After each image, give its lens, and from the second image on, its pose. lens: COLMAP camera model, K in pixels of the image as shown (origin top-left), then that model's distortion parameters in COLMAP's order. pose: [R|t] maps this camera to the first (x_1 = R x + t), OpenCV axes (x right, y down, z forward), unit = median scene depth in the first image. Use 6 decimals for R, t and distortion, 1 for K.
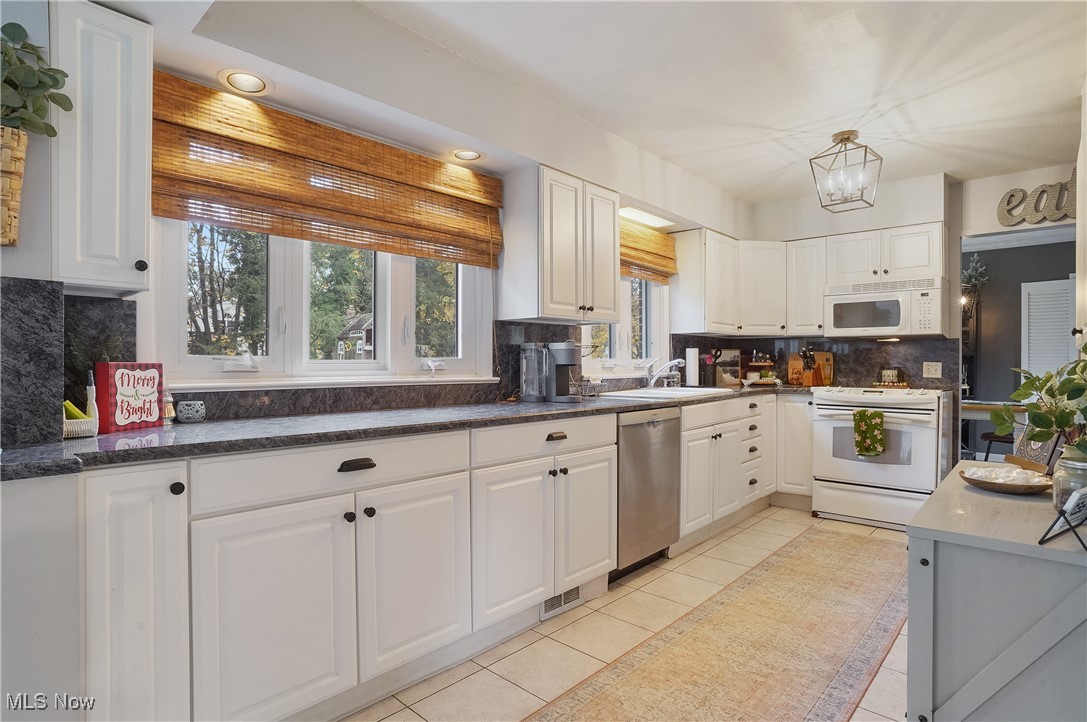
lens RADIAL K [[559.7, 0, 543.1], [0, 559.7, 365.1], [0, 0, 1]] dist [-0.079100, 0.036043]
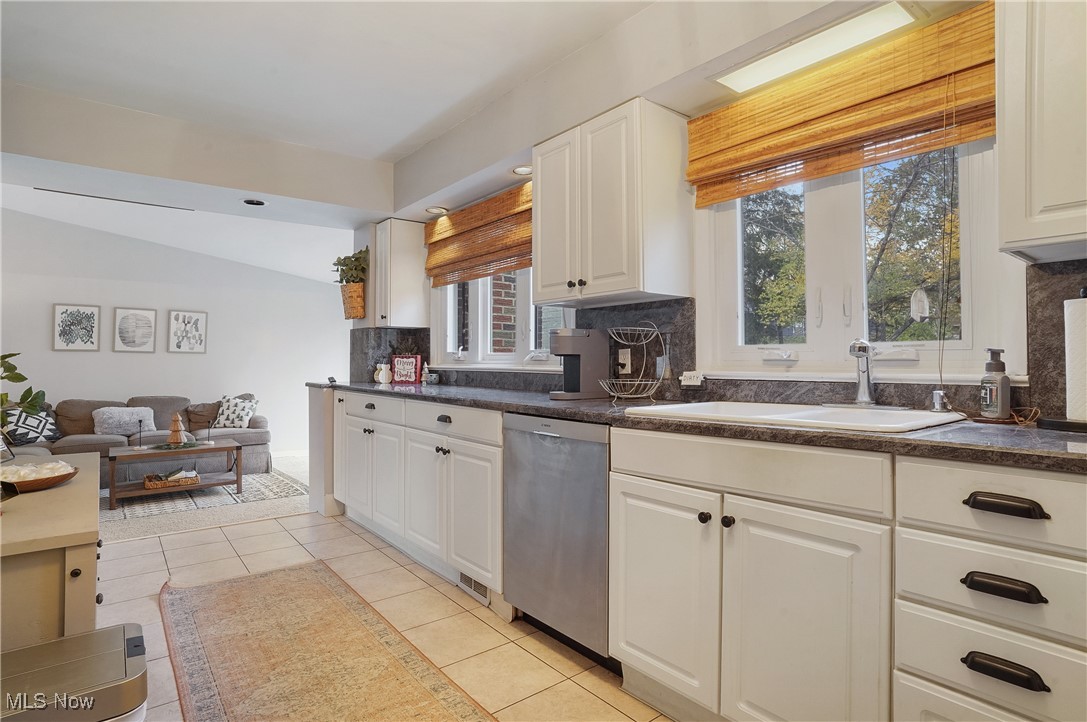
lens RADIAL K [[573.2, 0, 546.2], [0, 573.2, 355.1], [0, 0, 1]] dist [-0.079389, 0.037426]
pose [[-0.151035, -0.011863, -0.988457, 0.902344], [-0.007594, 0.999912, -0.010840, 0.008907], [0.988499, 0.005870, -0.151112, 1.102144]]
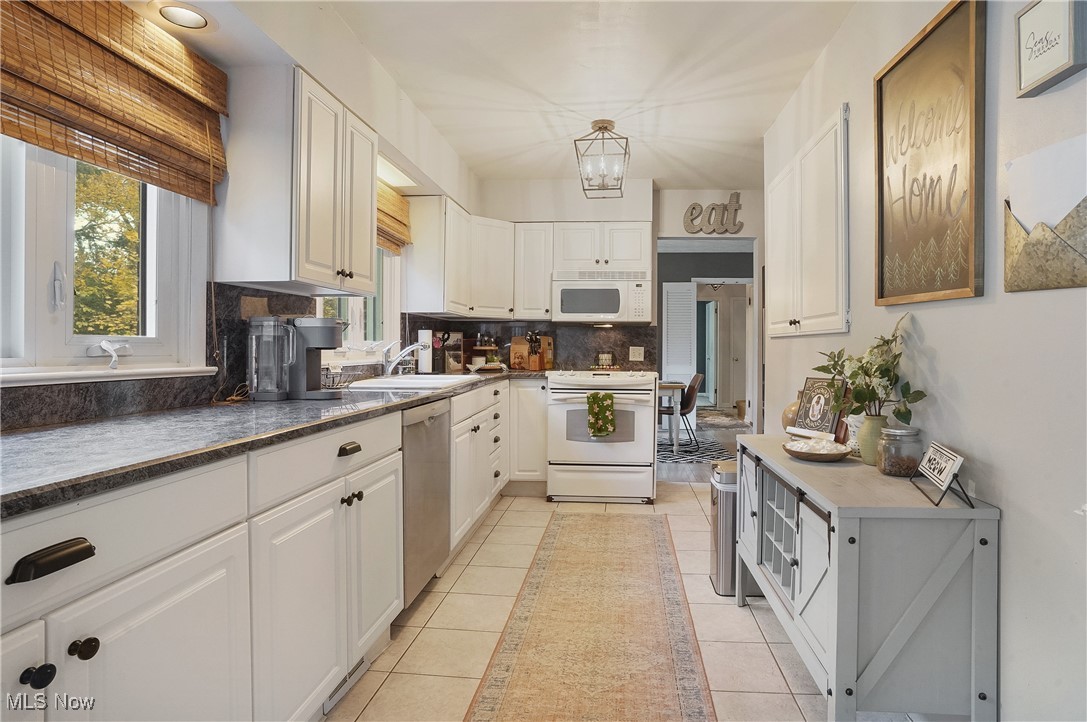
lens RADIAL K [[578.8, 0, 573.5], [0, 578.8, 347.8], [0, 0, 1]] dist [-0.075334, 0.035078]
pose [[0.786749, 0.003063, 0.617266, -0.160890], [-0.001313, 0.999994, -0.003288, 0.000834], [-0.617272, 0.001776, 0.786748, 0.201913]]
